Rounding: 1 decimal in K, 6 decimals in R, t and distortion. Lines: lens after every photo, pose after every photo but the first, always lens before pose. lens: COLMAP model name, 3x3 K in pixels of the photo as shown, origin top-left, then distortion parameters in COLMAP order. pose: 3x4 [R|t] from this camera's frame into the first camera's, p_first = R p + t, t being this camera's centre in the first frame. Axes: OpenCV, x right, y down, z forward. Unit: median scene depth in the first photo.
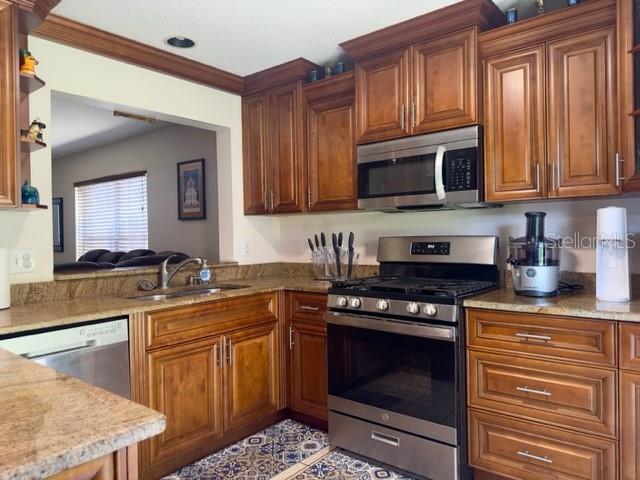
lens RADIAL K [[455.7, 0, 319.2], [0, 455.7, 238.0], [0, 0, 1]] dist [0.028480, -0.010934]
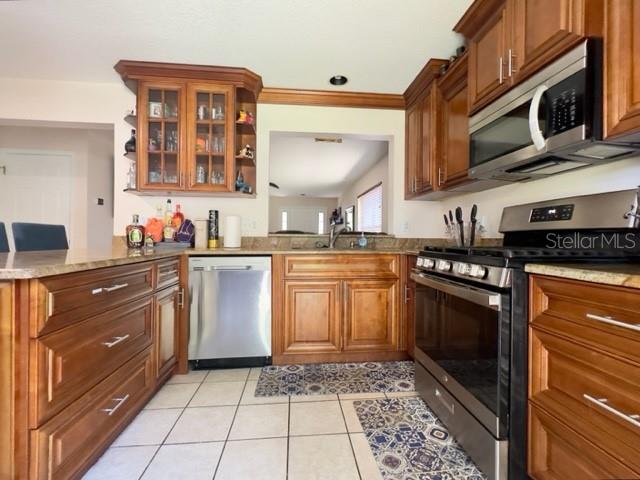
lens RADIAL K [[289.2, 0, 321.9], [0, 289.2, 240.0], [0, 0, 1]] dist [-0.012074, -0.000199]
pose [[0.698188, 0.024295, -0.715502, 0.357047], [-0.024066, 0.999656, 0.010461, 0.082522], [0.715510, 0.009916, 0.698532, 0.339528]]
